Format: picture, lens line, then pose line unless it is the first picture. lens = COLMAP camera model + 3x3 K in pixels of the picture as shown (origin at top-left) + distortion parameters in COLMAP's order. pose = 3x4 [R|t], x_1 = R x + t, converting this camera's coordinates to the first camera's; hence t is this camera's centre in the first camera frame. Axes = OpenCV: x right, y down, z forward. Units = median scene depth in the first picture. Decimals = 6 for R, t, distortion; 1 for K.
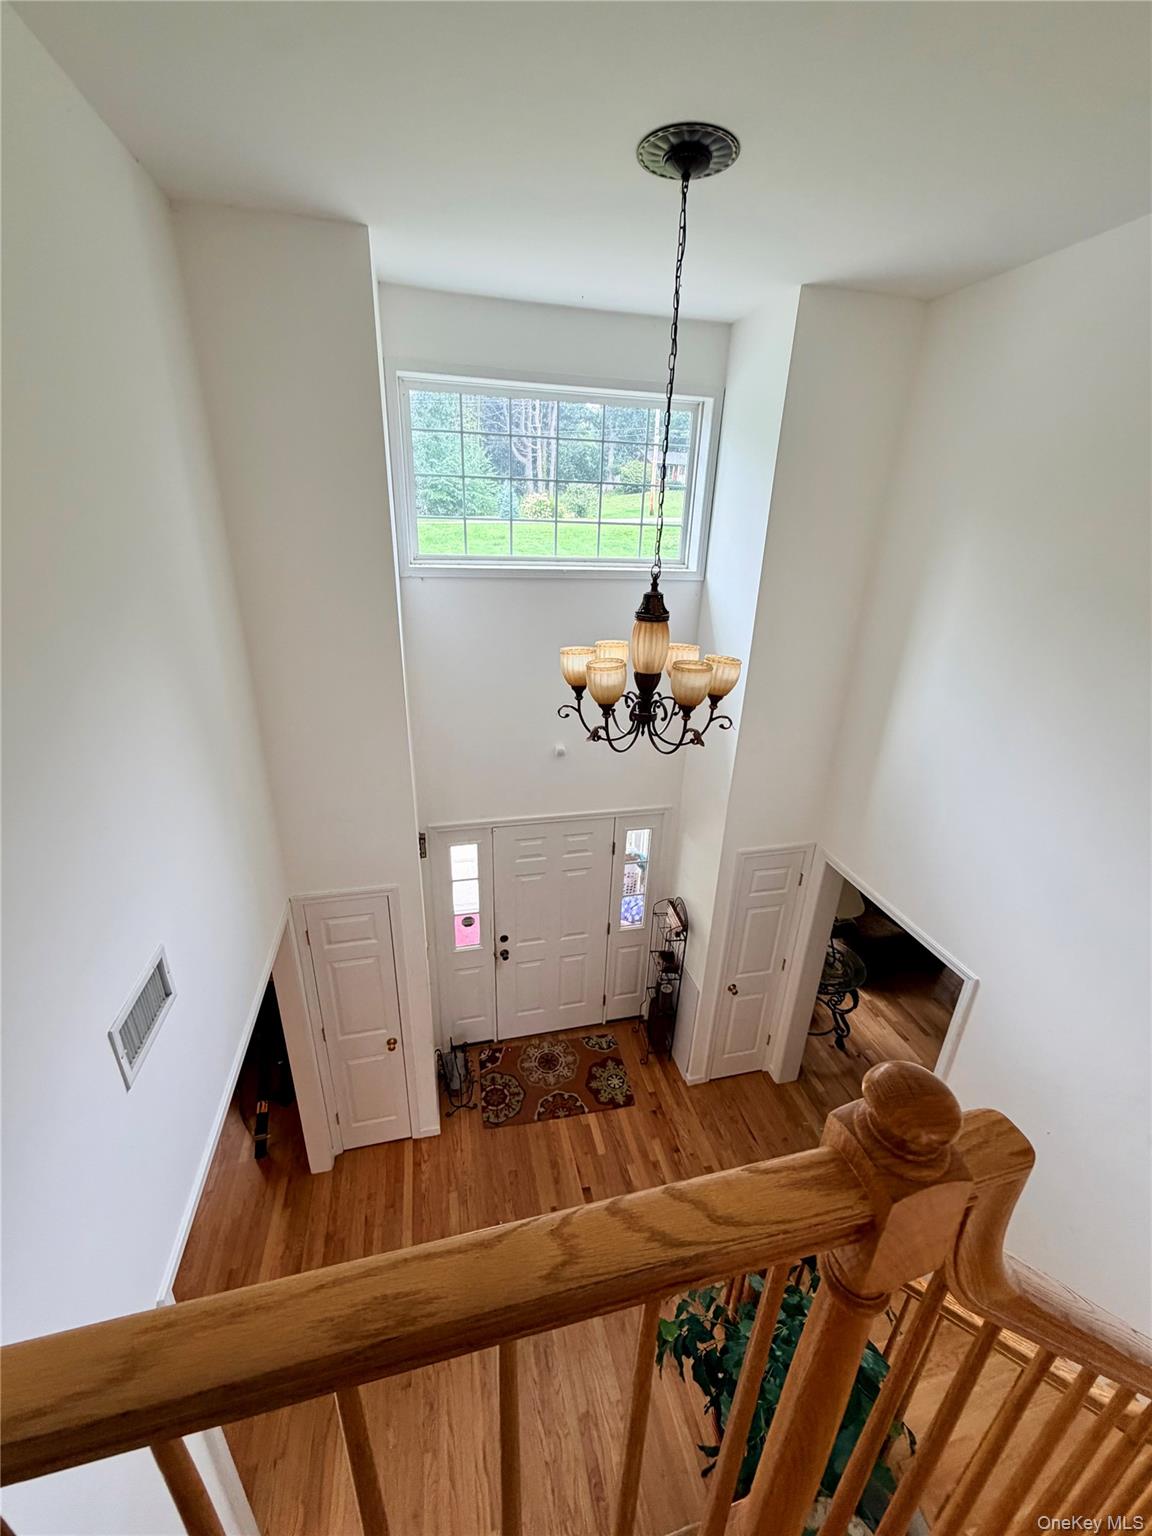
lens RADIAL K [[603.0, 0, 578.2], [0, 603.0, 759.7], [0, 0, 1]] dist [-0.002848, -0.000253]
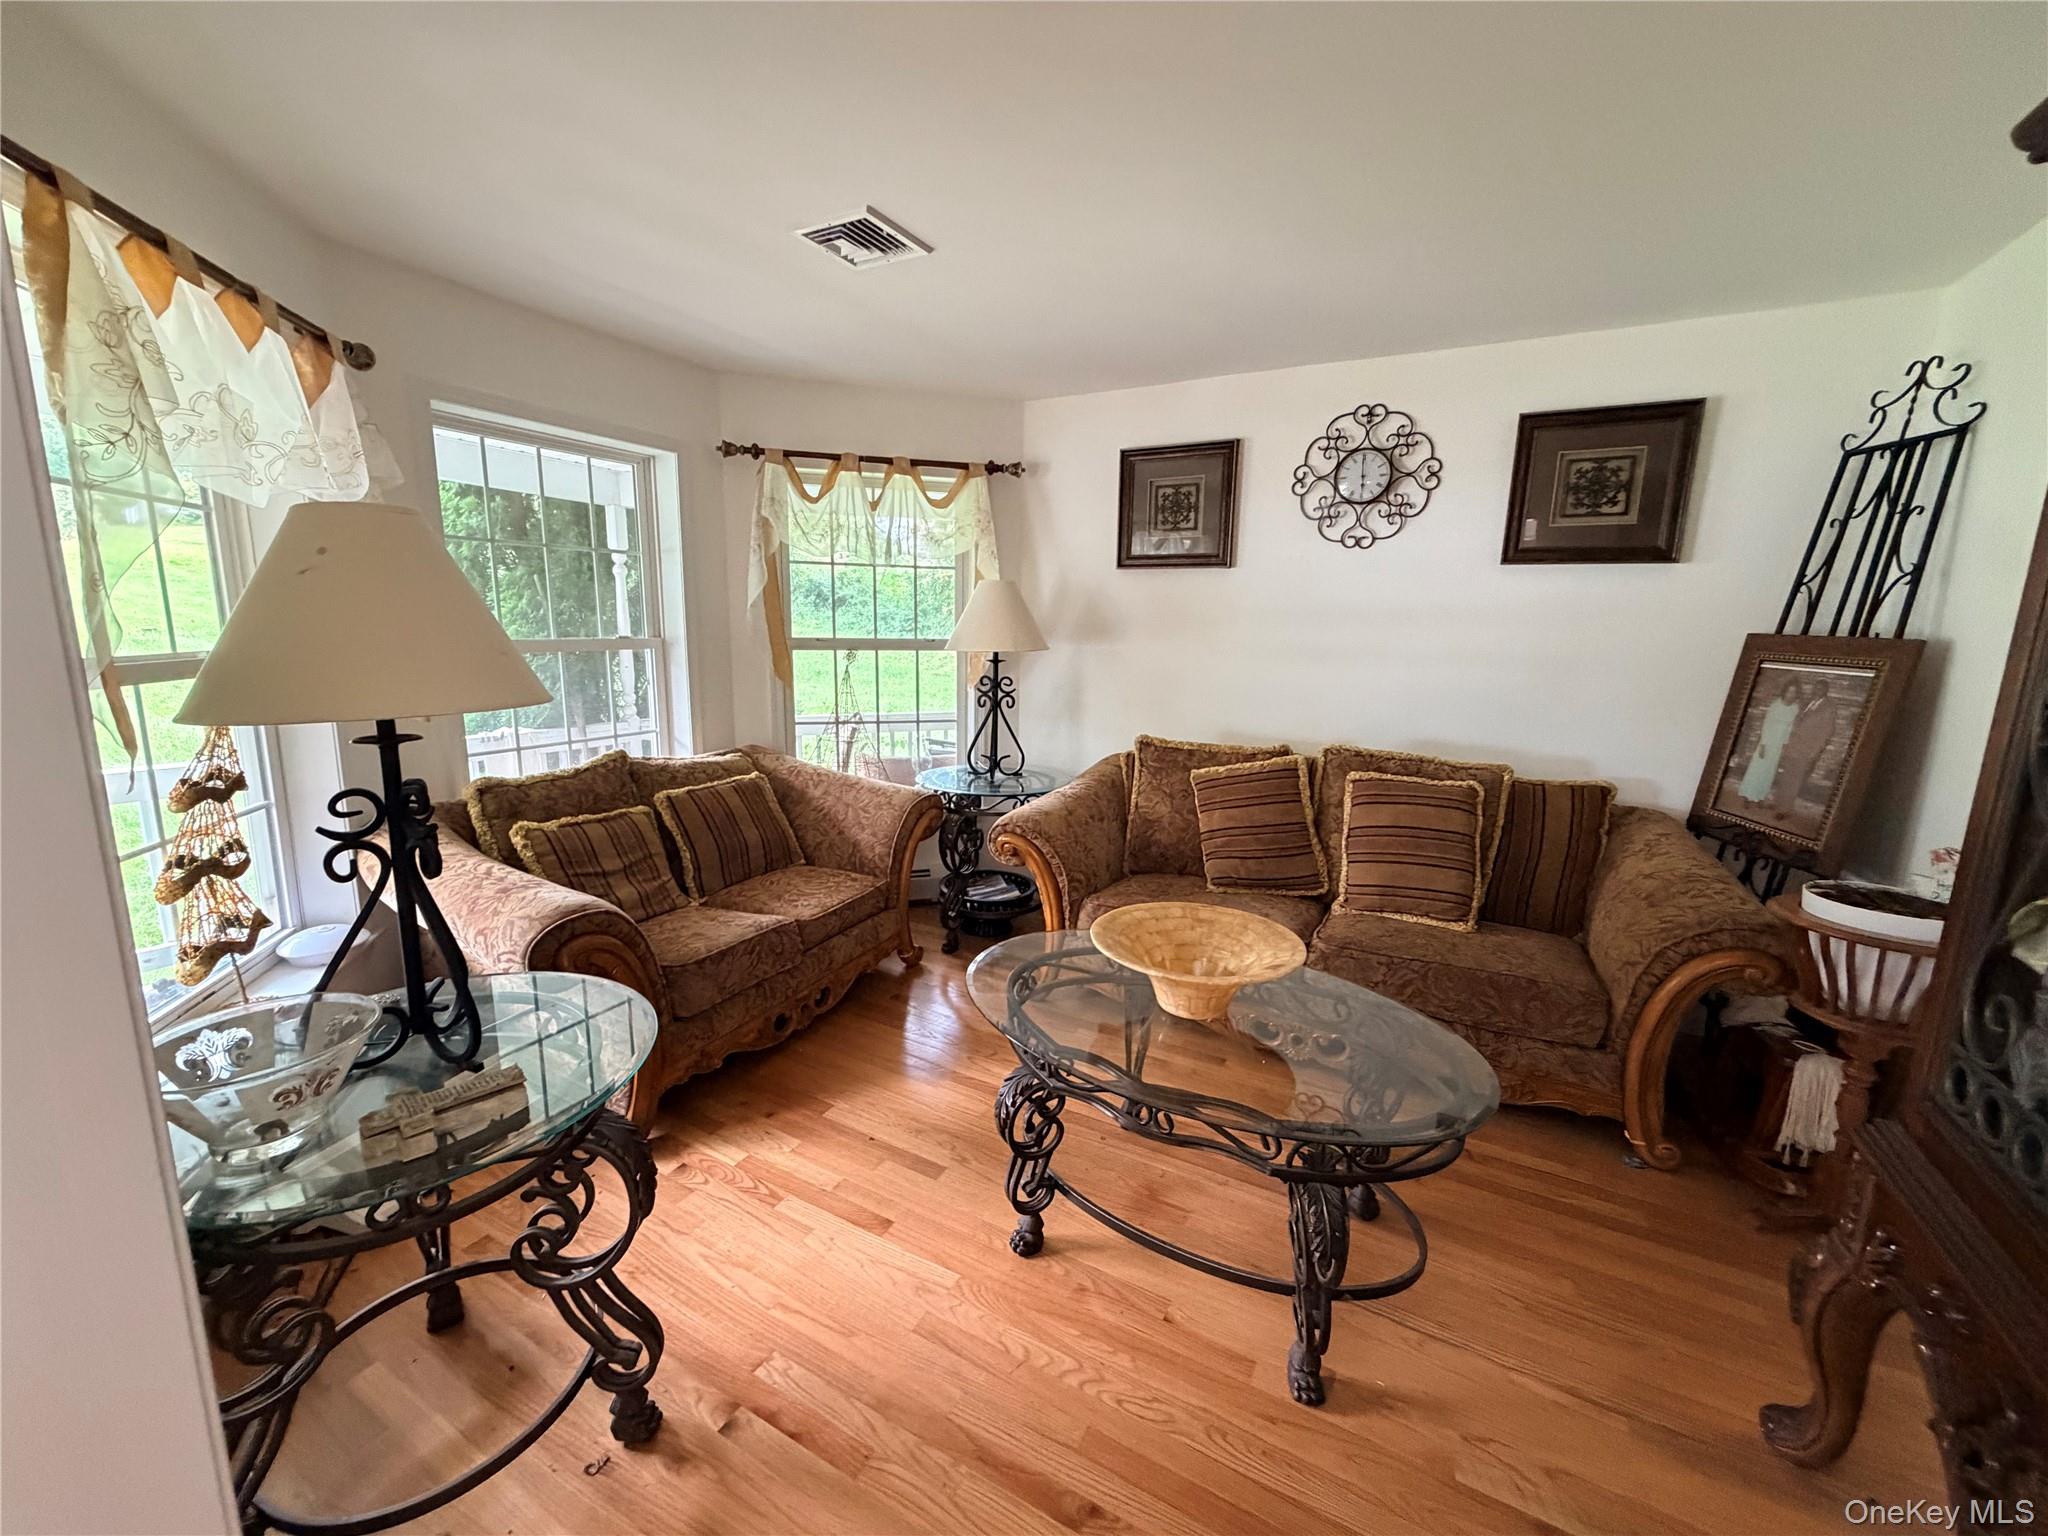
lens RADIAL K [[804.0, 0, 1024.0], [0, 804.0, 768.0], [0, 0, 1]] dist [-0.002848, -0.000253]
pose [[0.673188, -0.156508, 0.722720, 0.357937], [0.281930, 0.957847, -0.055182, 0.305300], [-0.683618, 0.240904, 0.688935, 0.657418]]
